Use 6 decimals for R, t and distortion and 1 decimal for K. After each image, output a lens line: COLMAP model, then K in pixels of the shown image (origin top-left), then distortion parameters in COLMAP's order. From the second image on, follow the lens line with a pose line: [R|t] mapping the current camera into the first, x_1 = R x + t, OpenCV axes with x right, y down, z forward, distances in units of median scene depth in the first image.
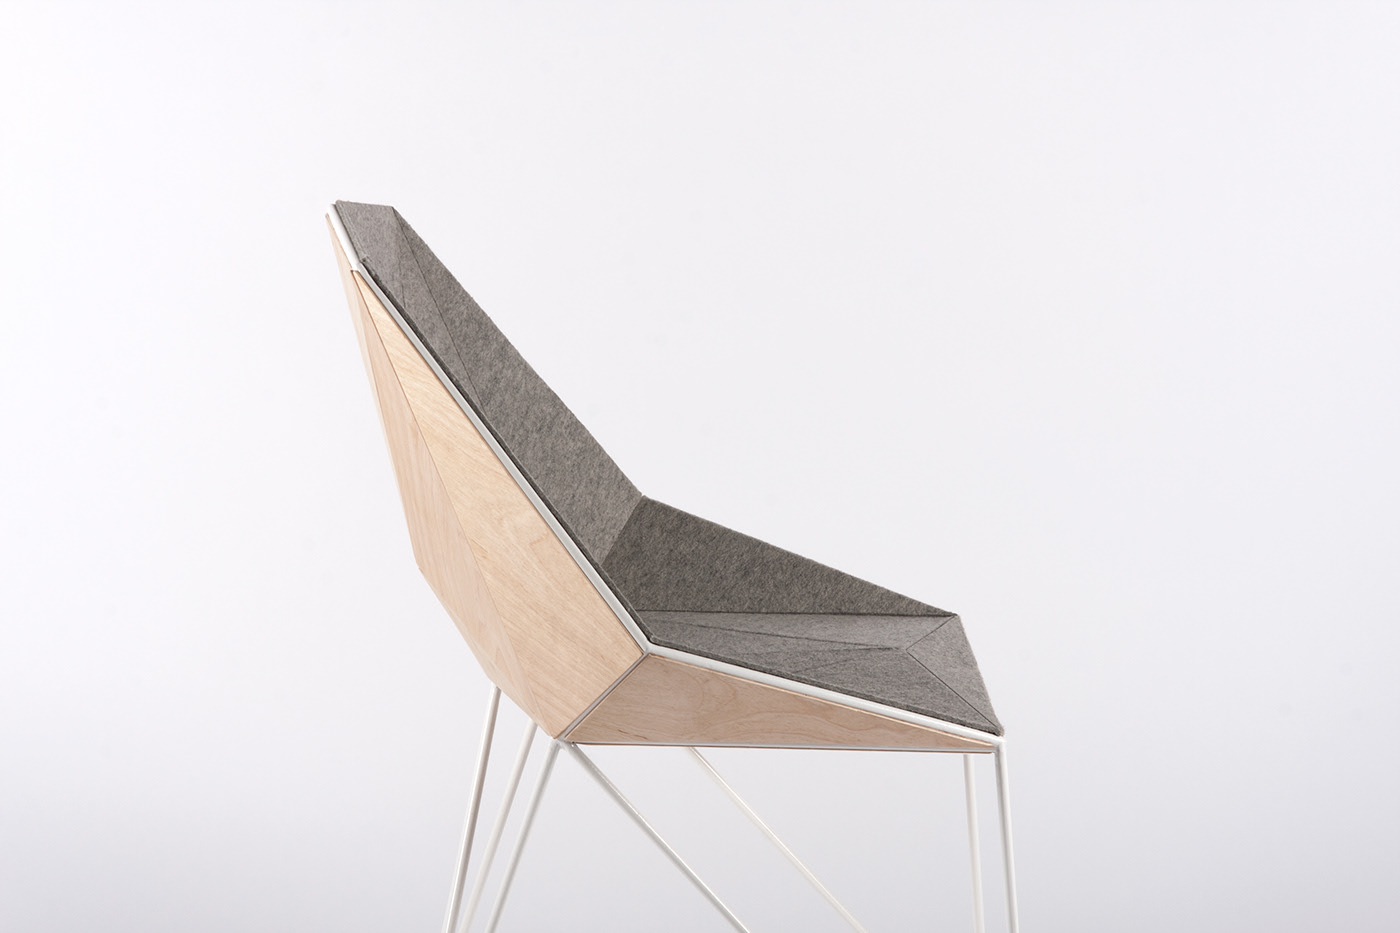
lens RADIAL K [[4696.3, 0, 699.8], [0, 4696.3, 466.0], [0, 0, 1]] dist [0.000653, 0.000000]
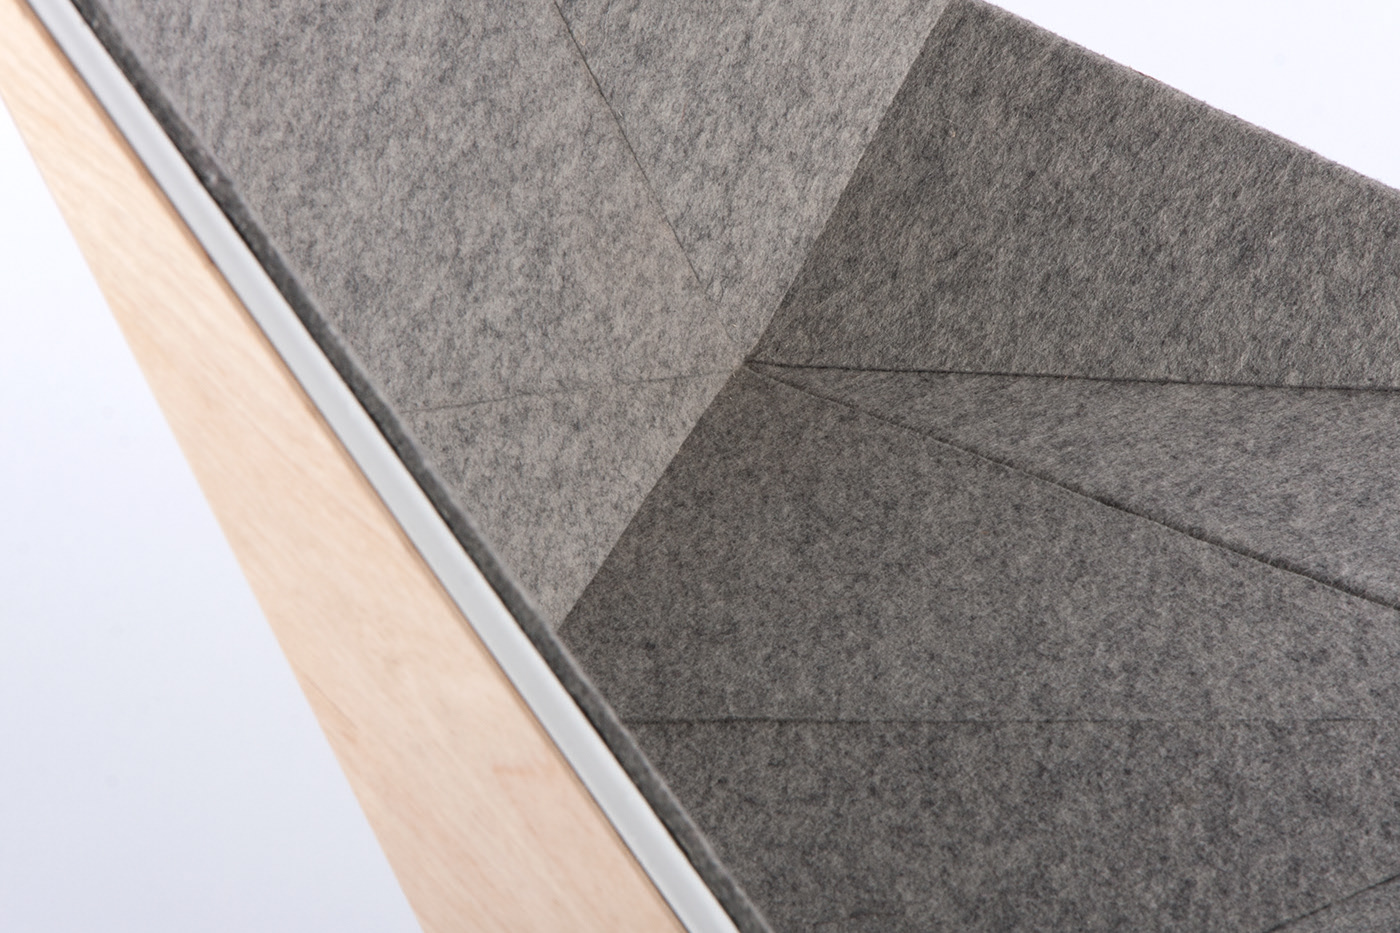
lens RADIAL K [[5269.9, 0, 701.3], [0, 5269.9, 468.4], [0, 0, 1]] dist [0.389131, 0.000000]
pose [[0.997000, 0.033910, -0.069581, -0.002415], [-0.009068, 0.943909, 0.330080, -0.090677], [0.076871, -0.328459, 0.941385, 0.625432]]
